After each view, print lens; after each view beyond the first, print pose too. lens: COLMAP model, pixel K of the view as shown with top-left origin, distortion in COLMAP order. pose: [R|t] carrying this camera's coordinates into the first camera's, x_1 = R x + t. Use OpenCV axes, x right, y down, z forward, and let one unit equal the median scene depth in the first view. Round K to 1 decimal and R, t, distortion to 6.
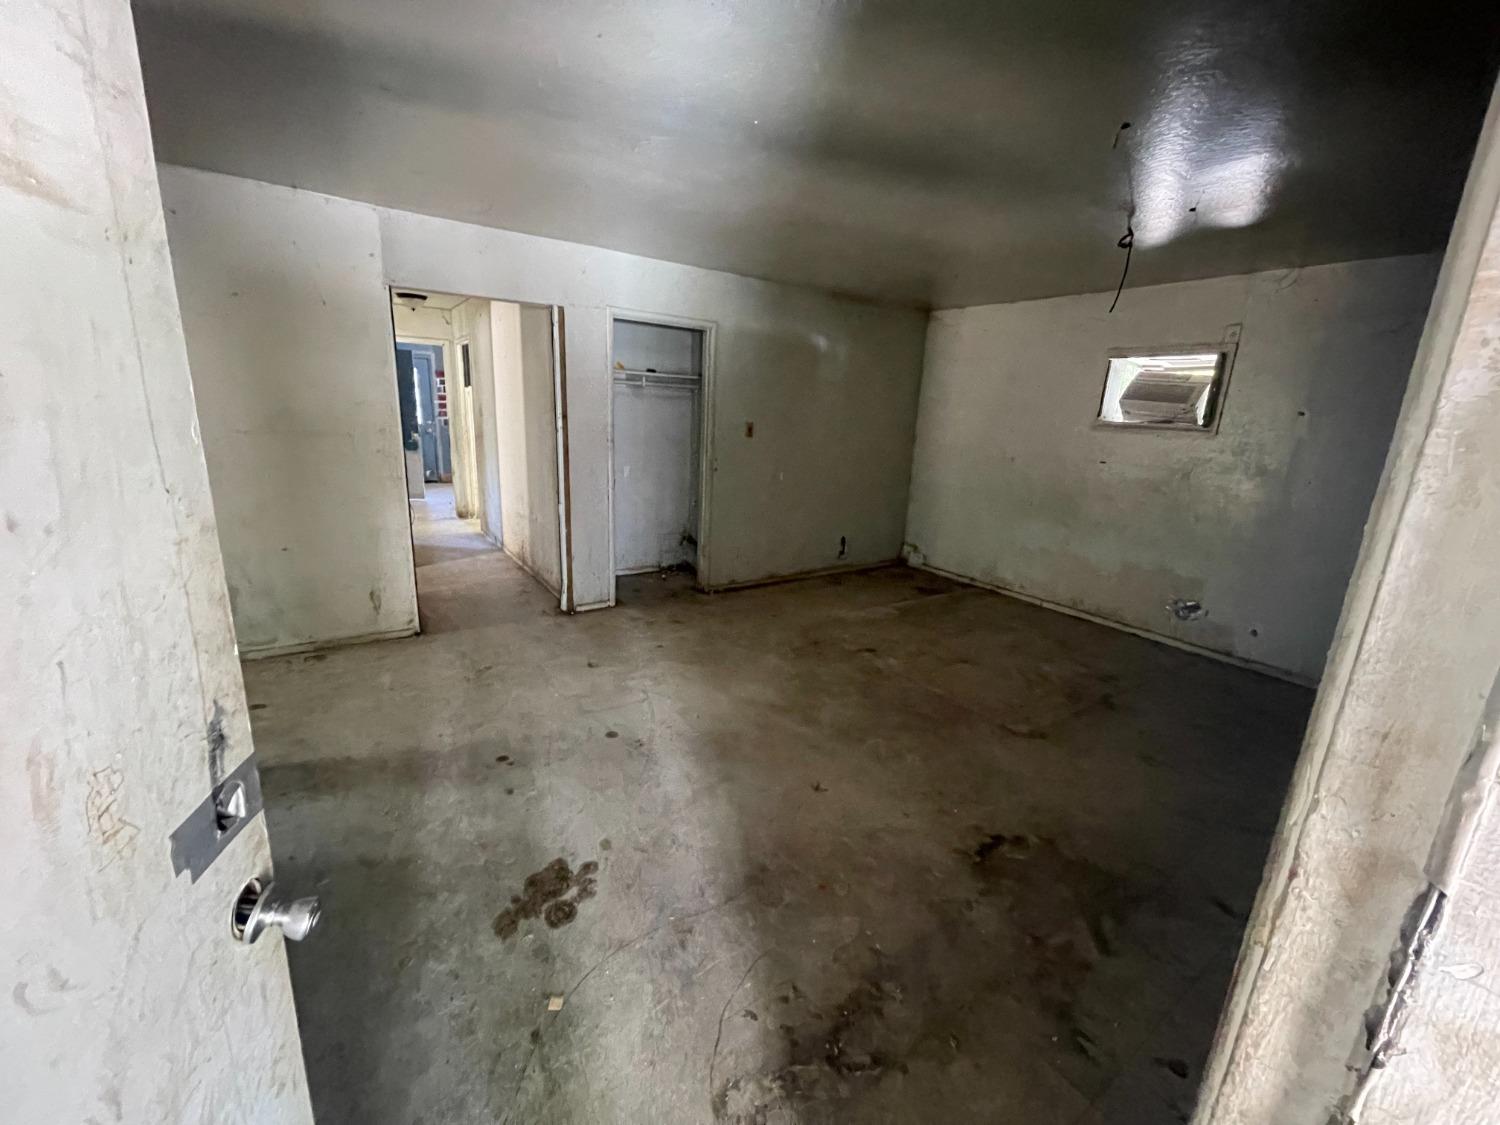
lens RADIAL K [[603.8, 0, 743.9], [0, 603.8, 561.9], [0, 0, 1]] dist [-0.000901, 0.000068]
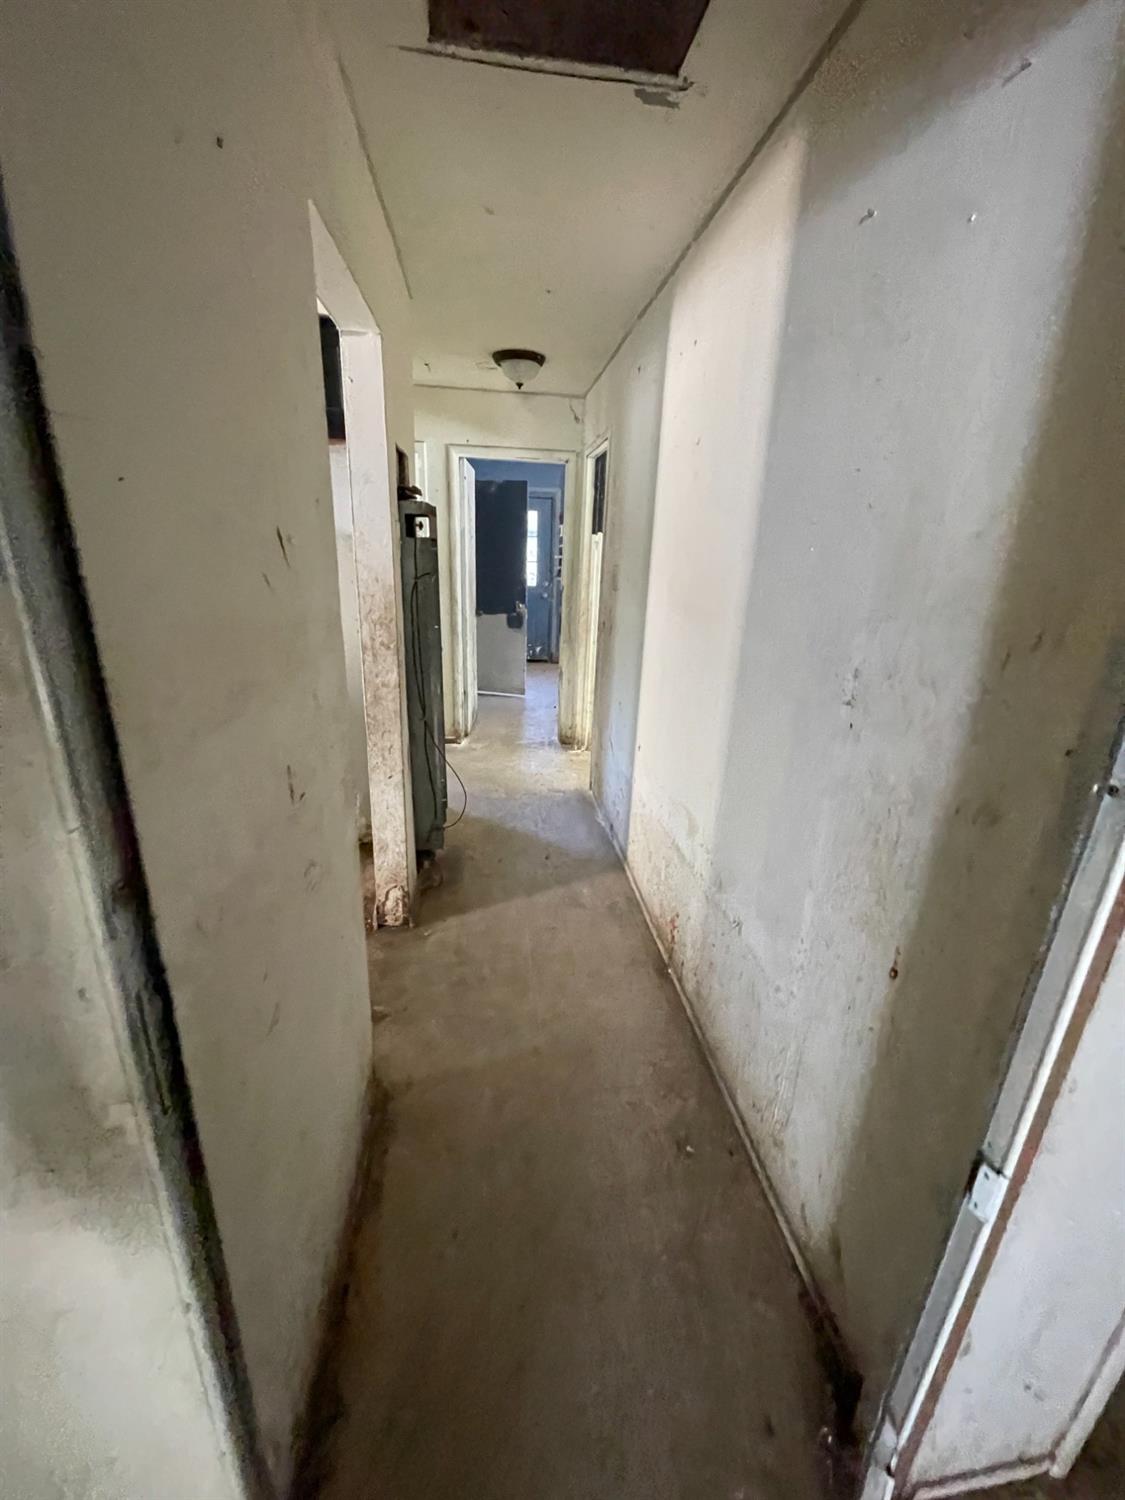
lens RADIAL K [[603.8, 0, 563.6], [0, 603.8, 747.0], [0, 0, 1]] dist [-0.000901, 0.000068]
pose [[0.892162, 0.133351, -0.431585, -0.207556], [-0.110132, 0.990814, 0.078479, -0.128494], [0.438085, -0.022485, 0.898652, 0.458602]]
